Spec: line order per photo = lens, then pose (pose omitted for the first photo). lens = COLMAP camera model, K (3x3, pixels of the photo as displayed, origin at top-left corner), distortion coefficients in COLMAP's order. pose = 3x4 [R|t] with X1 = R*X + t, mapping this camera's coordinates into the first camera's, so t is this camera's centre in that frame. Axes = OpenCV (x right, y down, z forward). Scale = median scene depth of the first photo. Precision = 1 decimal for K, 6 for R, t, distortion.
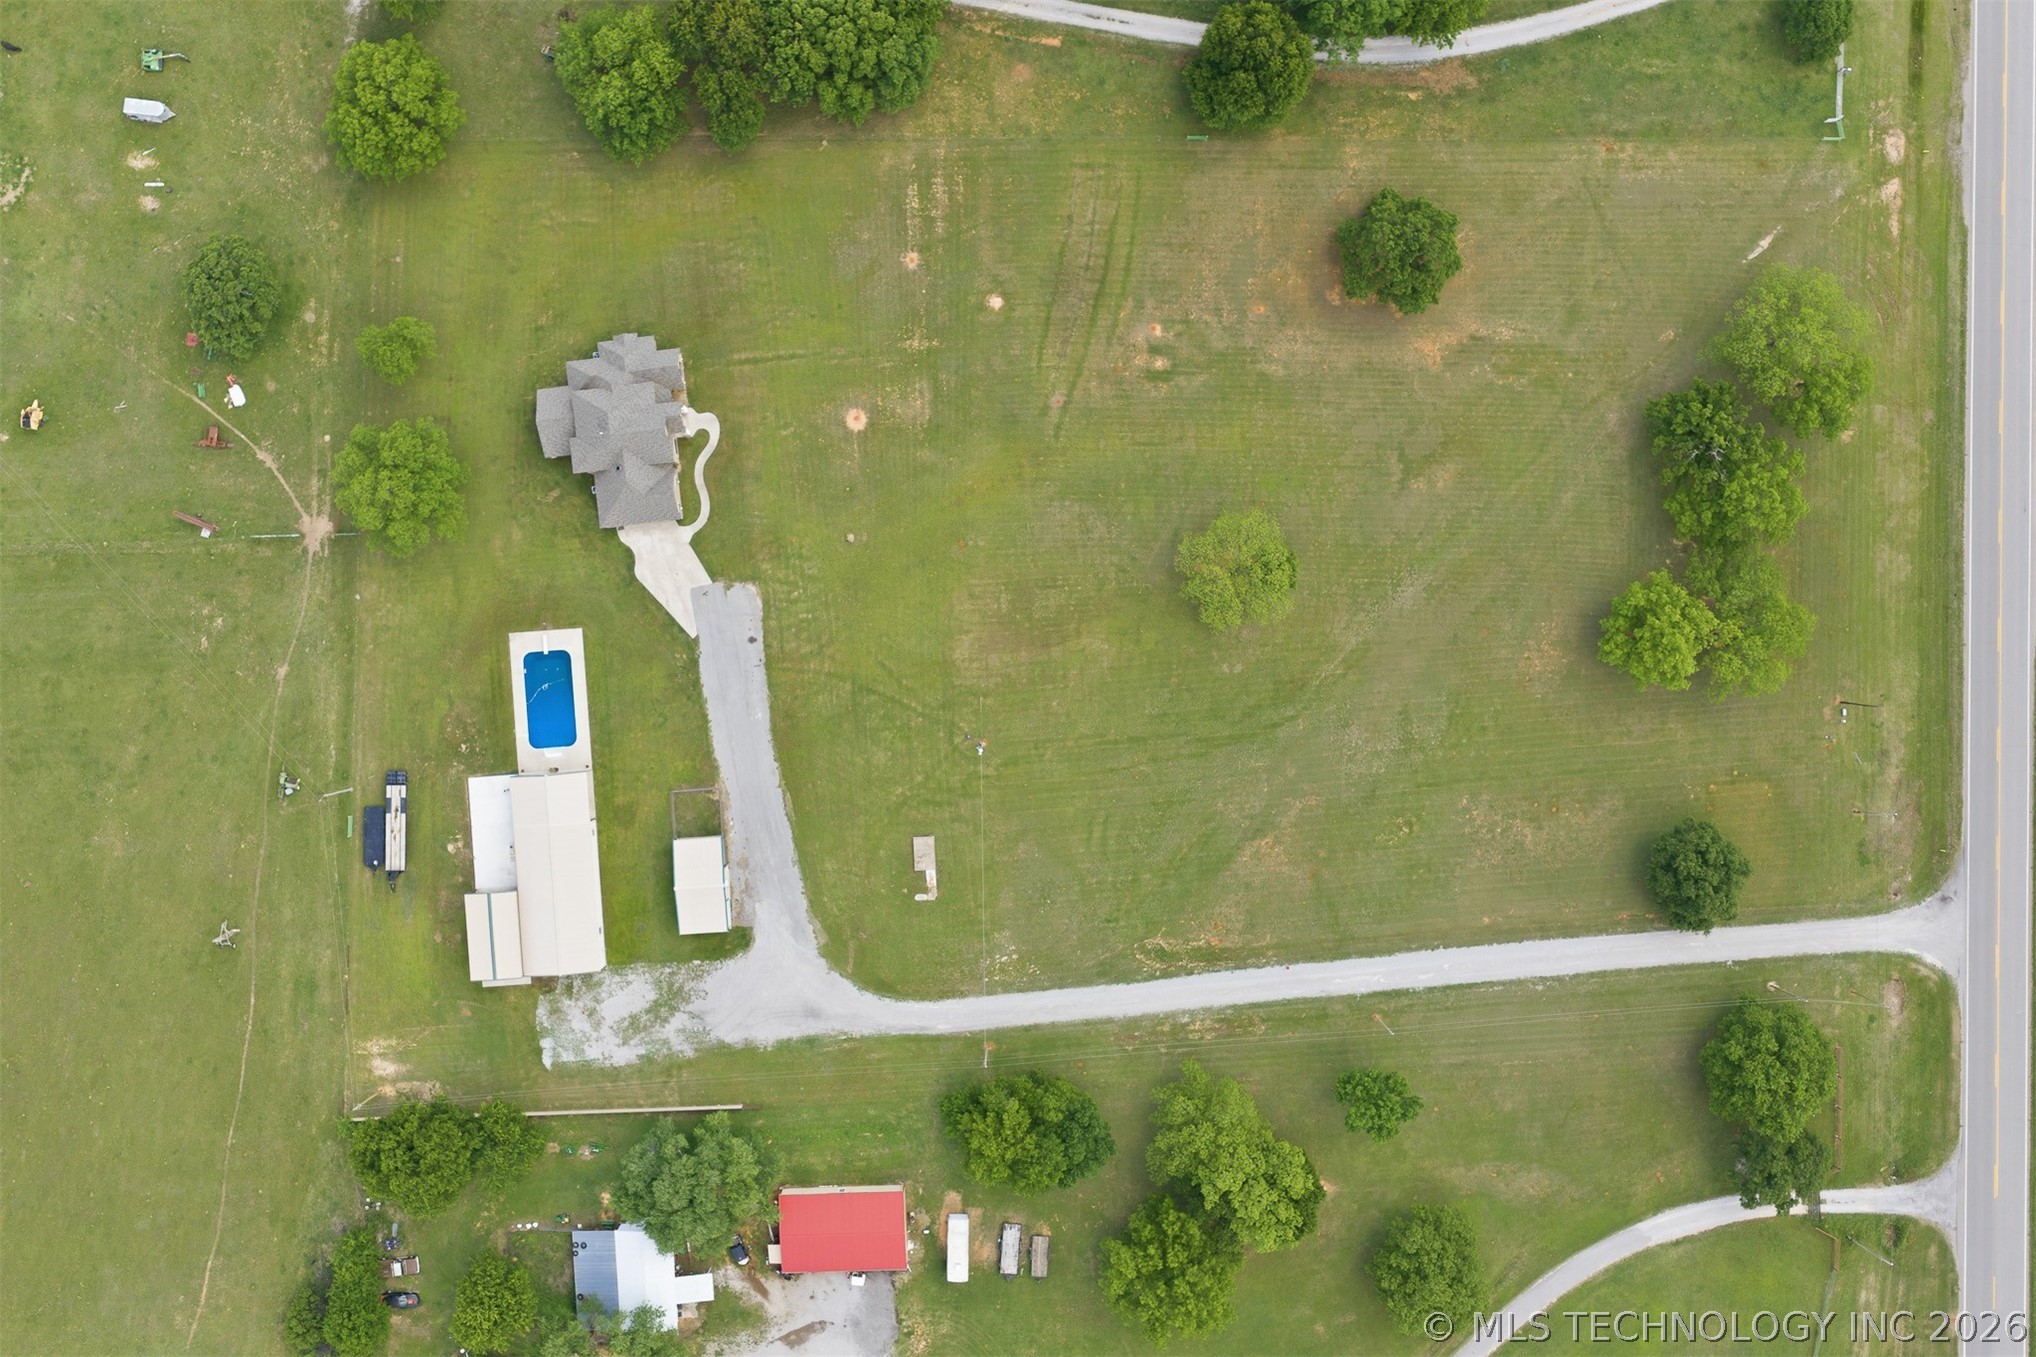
lens RADIAL K [[1696.5, 0, 1019.7], [0, 1696.5, 657.4], [0, 0, 1]] dist [0.024095, -0.050543]
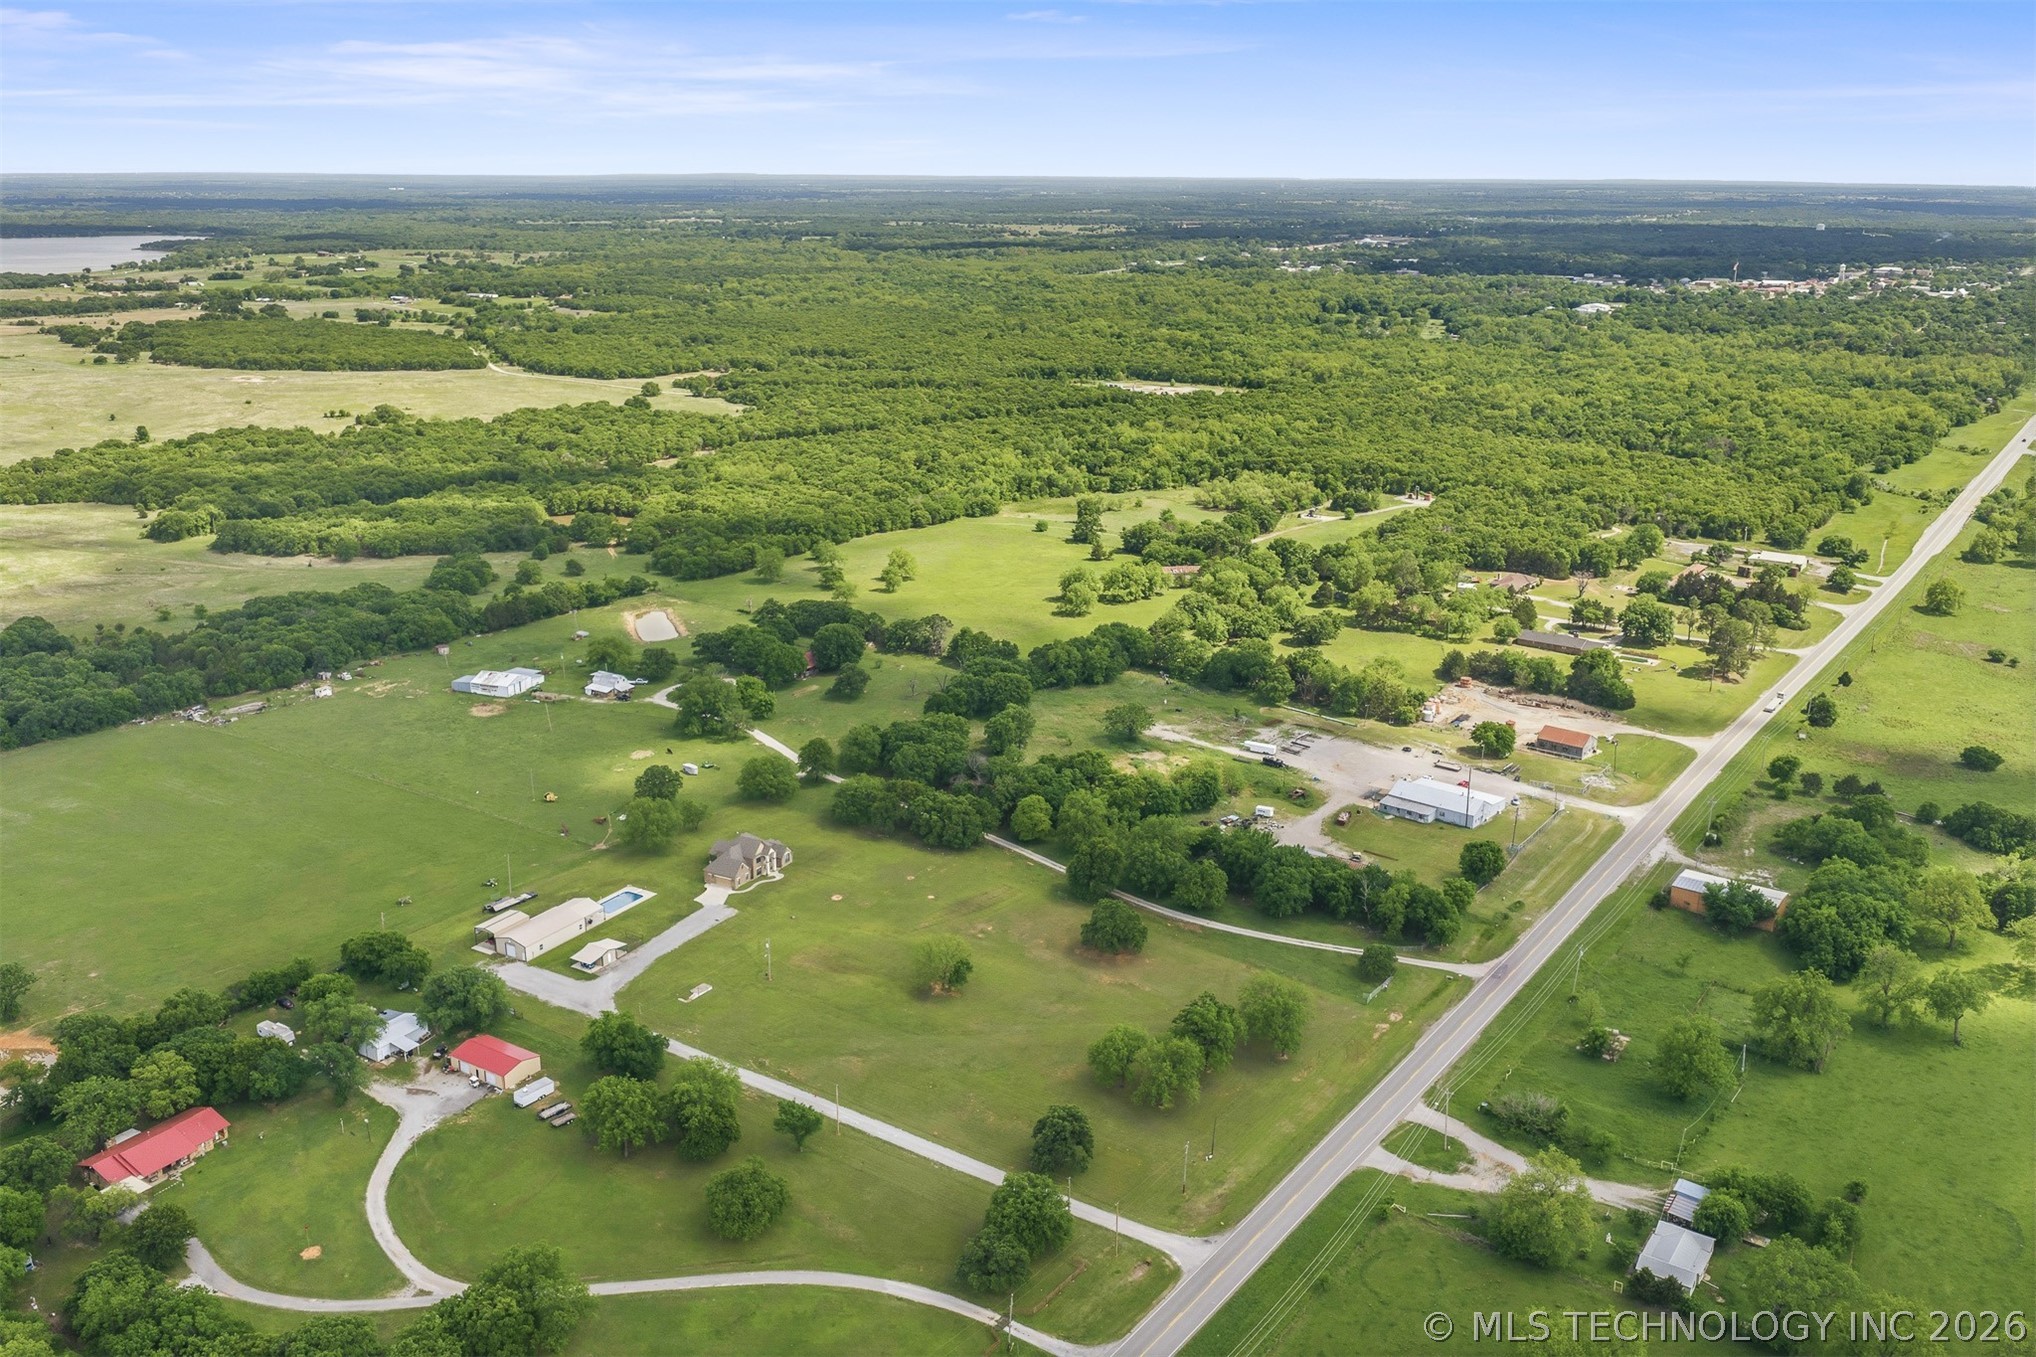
lens RADIAL K [[1696.5, 0, 1019.7], [0, 1696.5, 657.4], [0, 0, 1]] dist [0.024095, -0.050543]
pose [[0.820166, 0.218626, -0.528706, 1.046100], [-0.570423, 0.241230, -0.785128, 1.202977], [-0.044109, 0.945522, 0.322558, 0.107058]]
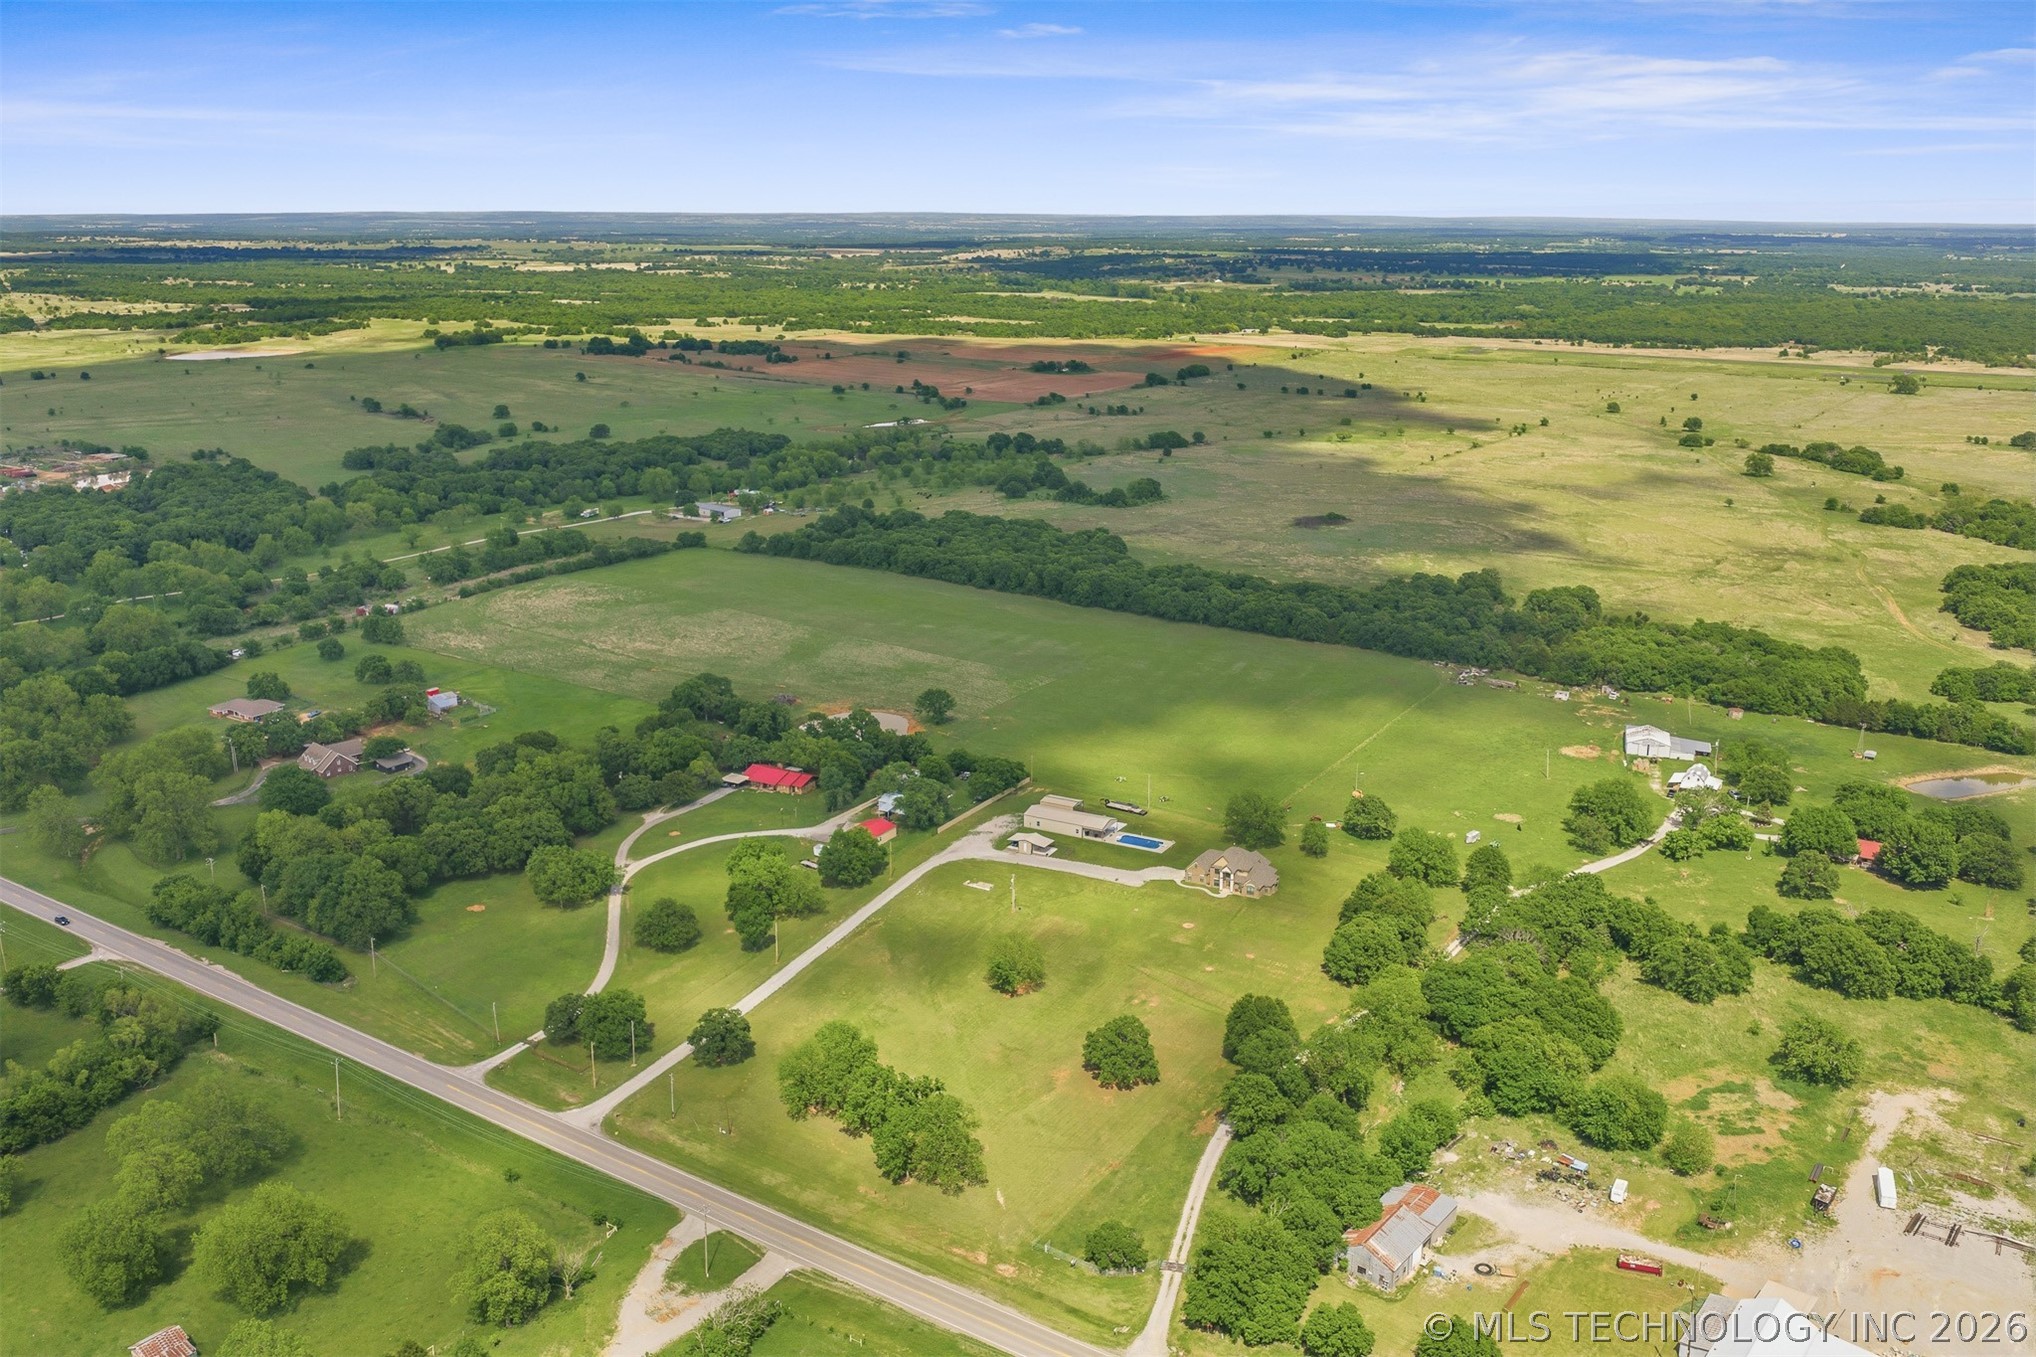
lens RADIAL K [[1696.5, 0, 1019.7], [0, 1696.5, 657.4], [0, 0, 1]] dist [0.024095, -0.050543]
pose [[-0.552478, 0.266312, -0.789840, 1.455283], [-0.832265, -0.124106, 0.540308, -0.987301], [0.045866, 0.955864, 0.290208, 0.143236]]
